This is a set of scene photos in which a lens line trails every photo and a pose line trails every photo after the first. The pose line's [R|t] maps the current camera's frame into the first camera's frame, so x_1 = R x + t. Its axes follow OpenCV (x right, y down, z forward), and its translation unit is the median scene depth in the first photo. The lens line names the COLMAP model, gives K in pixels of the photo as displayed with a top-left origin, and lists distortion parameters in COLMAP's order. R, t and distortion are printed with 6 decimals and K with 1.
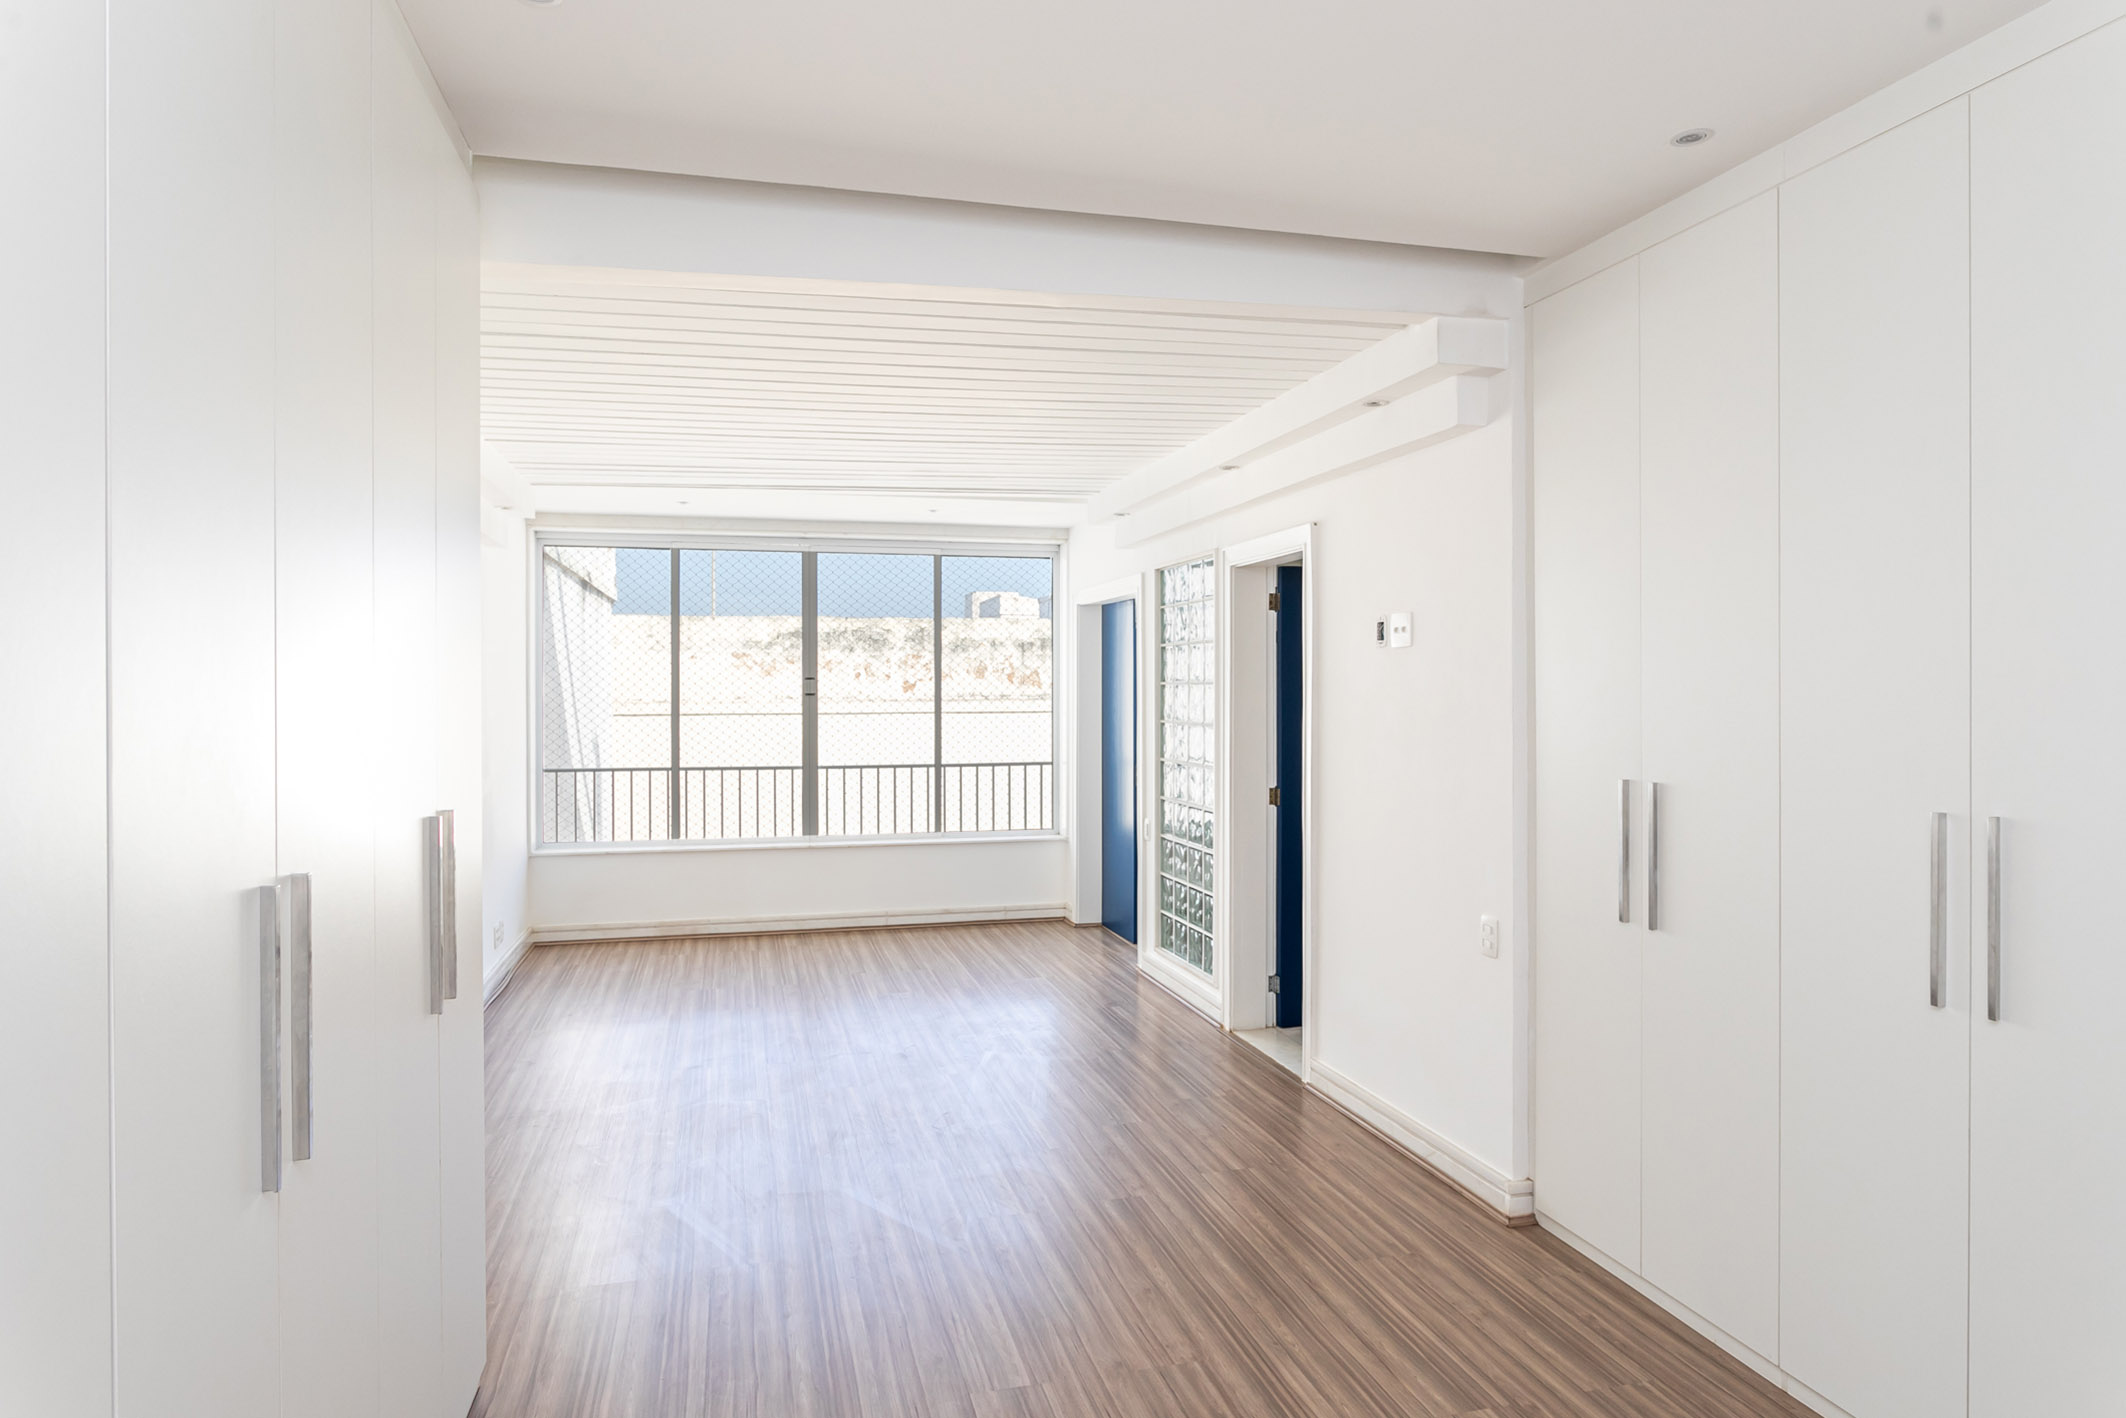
lens RADIAL K [[1208.4, 0, 1053.0], [0, 1208.4, 698.6], [0, 0, 1]] dist [-0.002612, 0.000100]
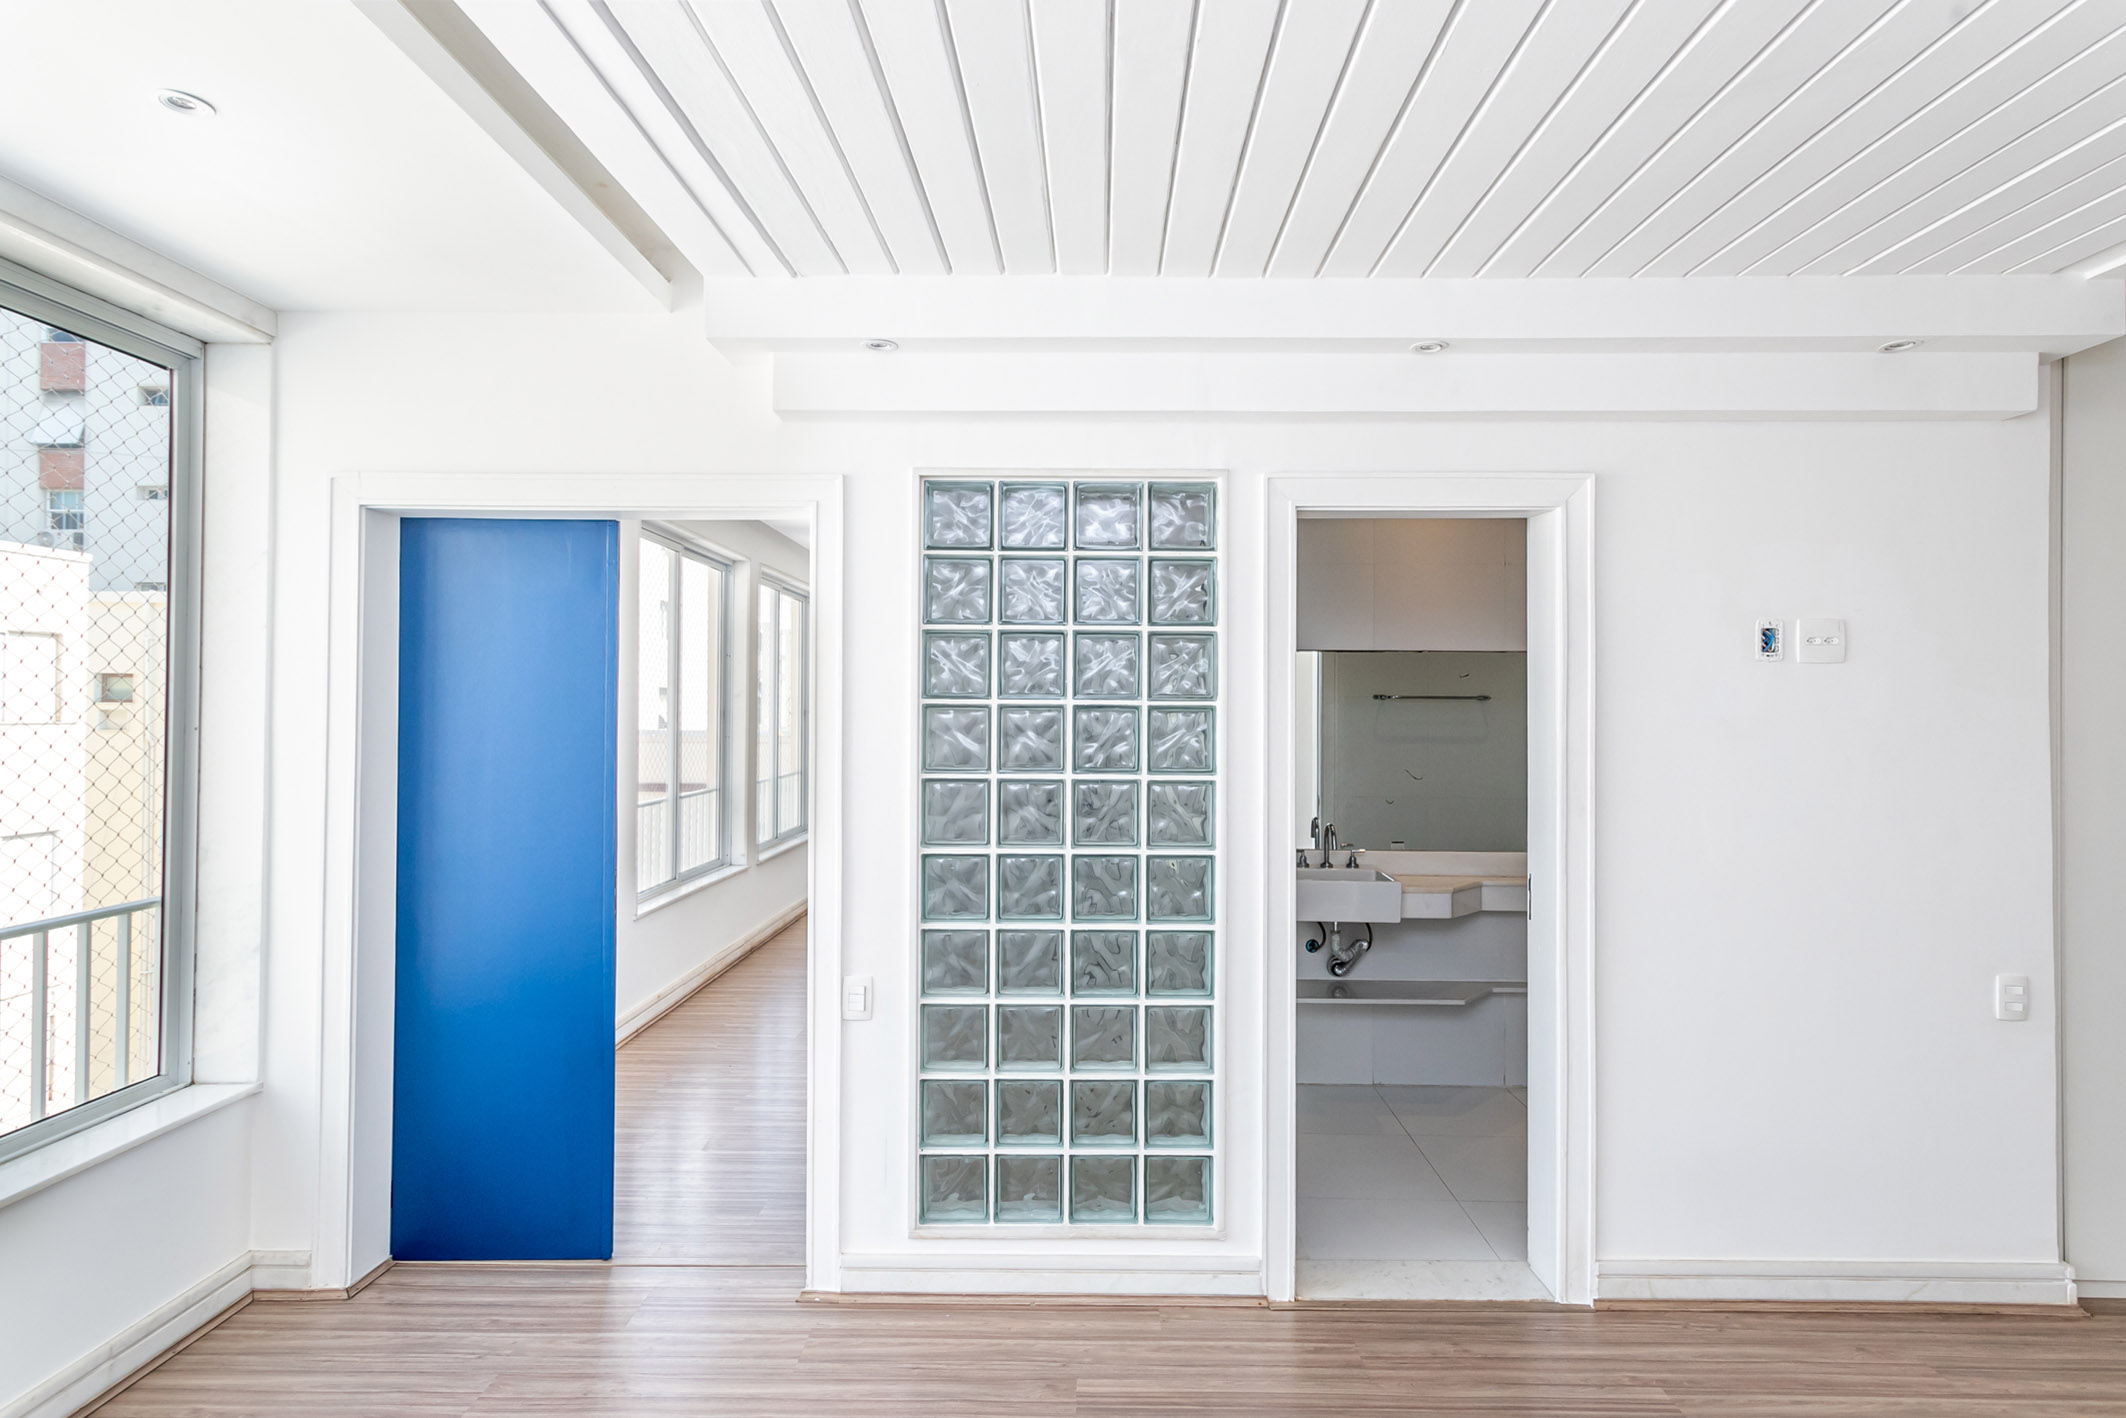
lens RADIAL K [[1107.6, 0, 1052.2], [0, 1107.6, 701.3], [0, 0, 1]] dist [0.014763, -0.001087]
pose [[0.264414, 0.010717, 0.964350, -0.643457], [0.002178, 0.999929, -0.011710, -0.012911], [-0.964407, 0.005197, 0.264372, 1.526908]]
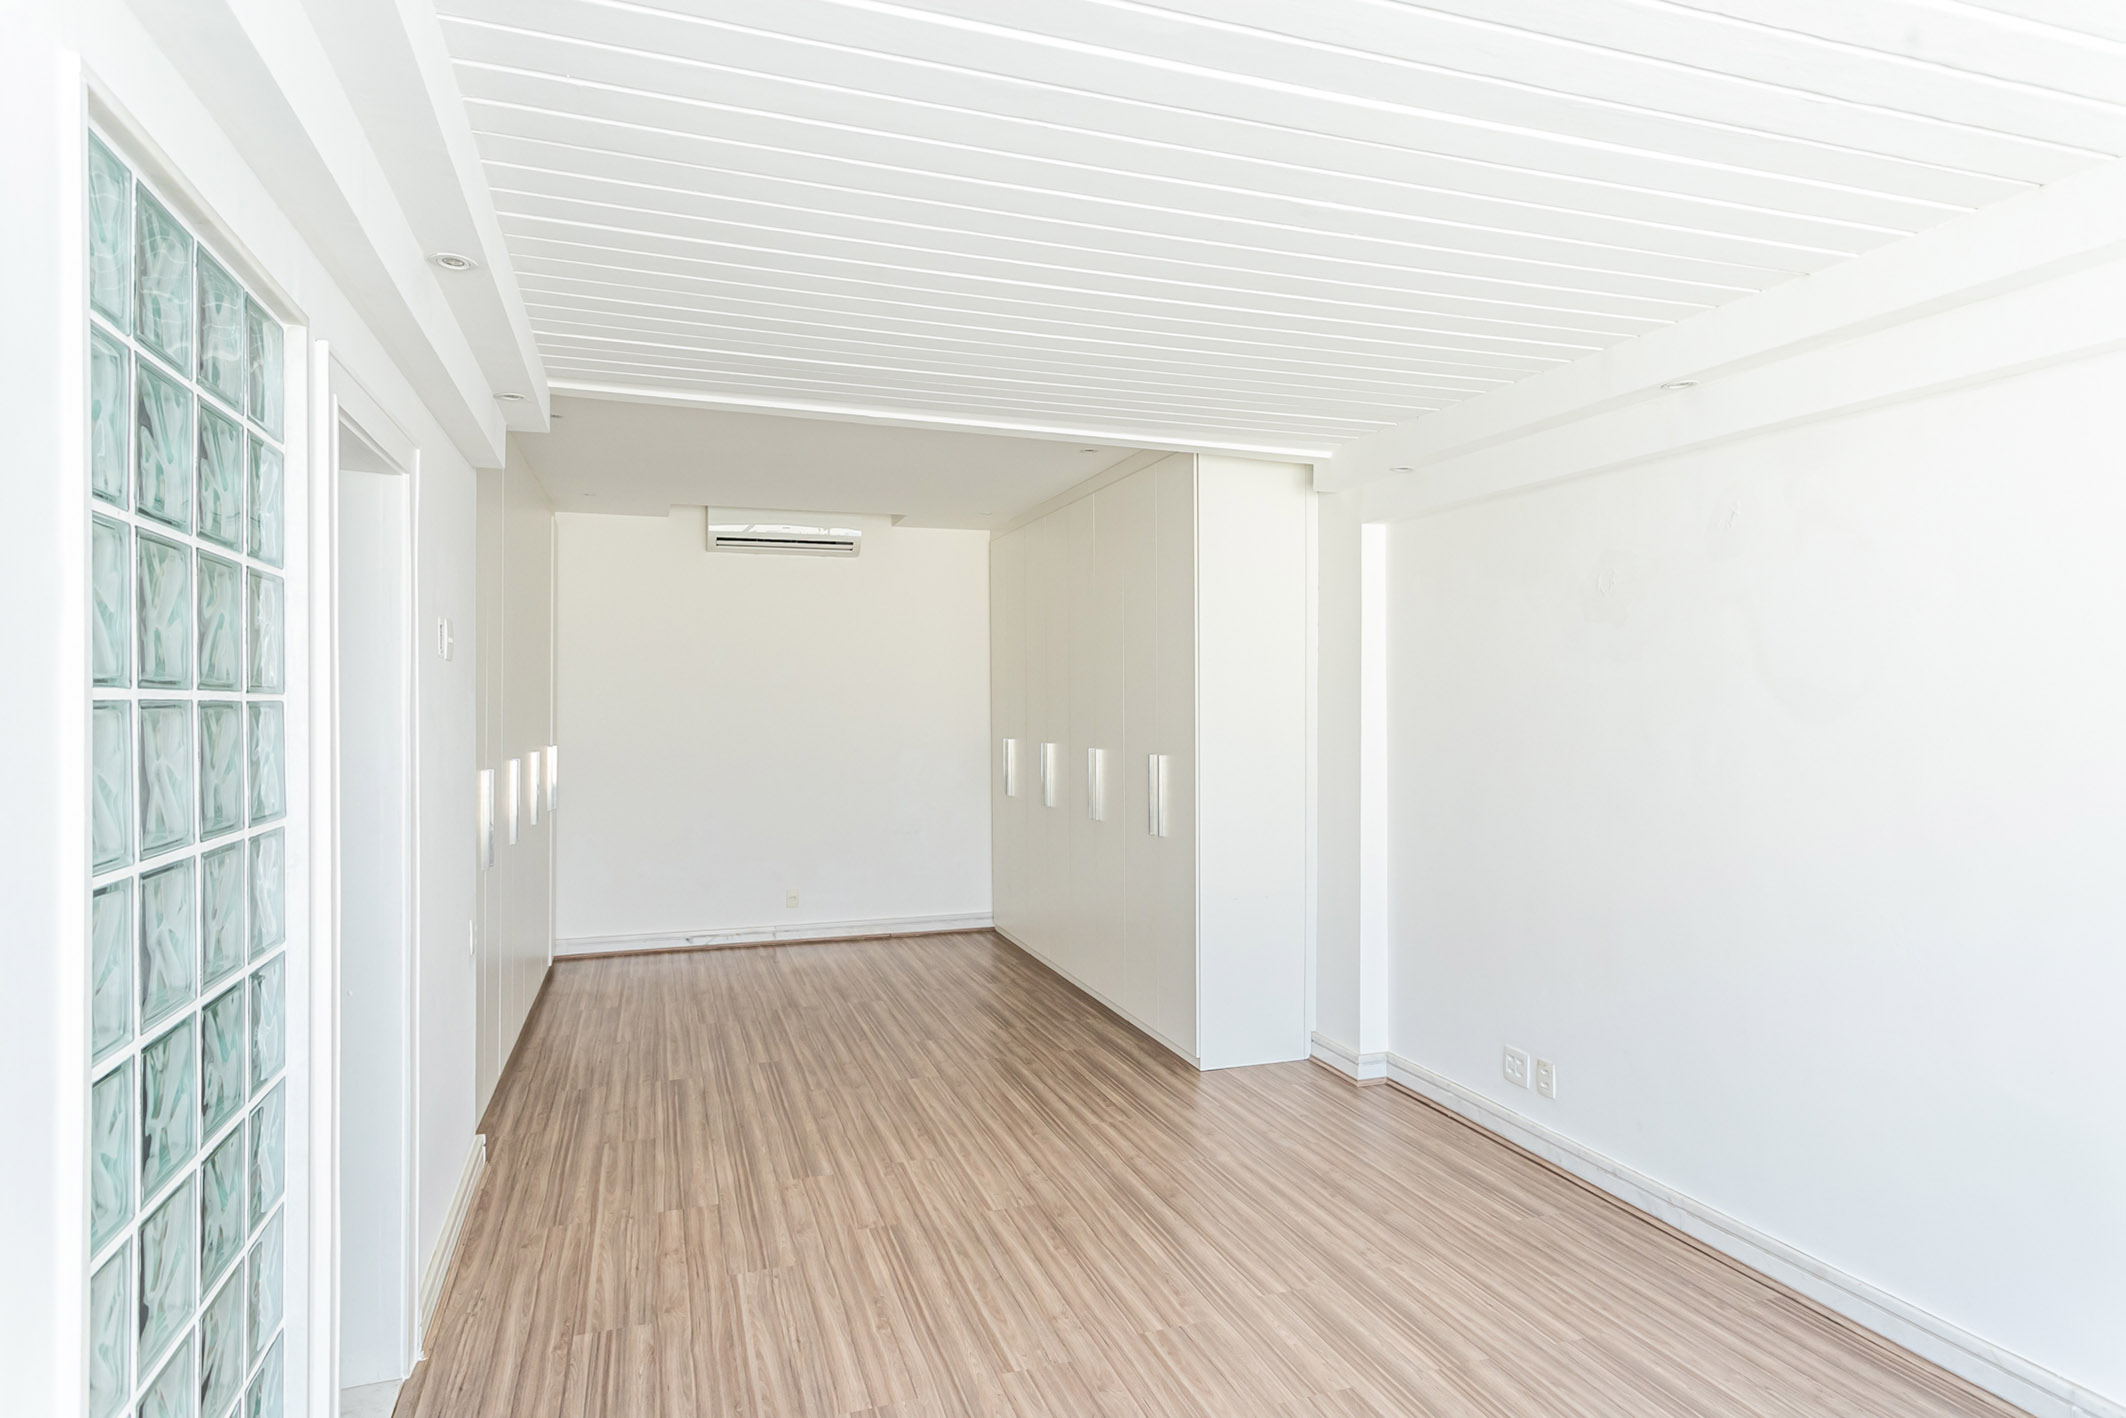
lens RADIAL K [[1208.4, 0, 1071.5], [0, 1208.4, 700.9], [0, 0, 1]] dist [-0.002612, 0.000100]
pose [[-0.996812, 0.006550, -0.079515, -0.097679], [0.005969, 0.999954, 0.007544, -0.021347], [0.079561, 0.007045, -0.996805, 2.225759]]
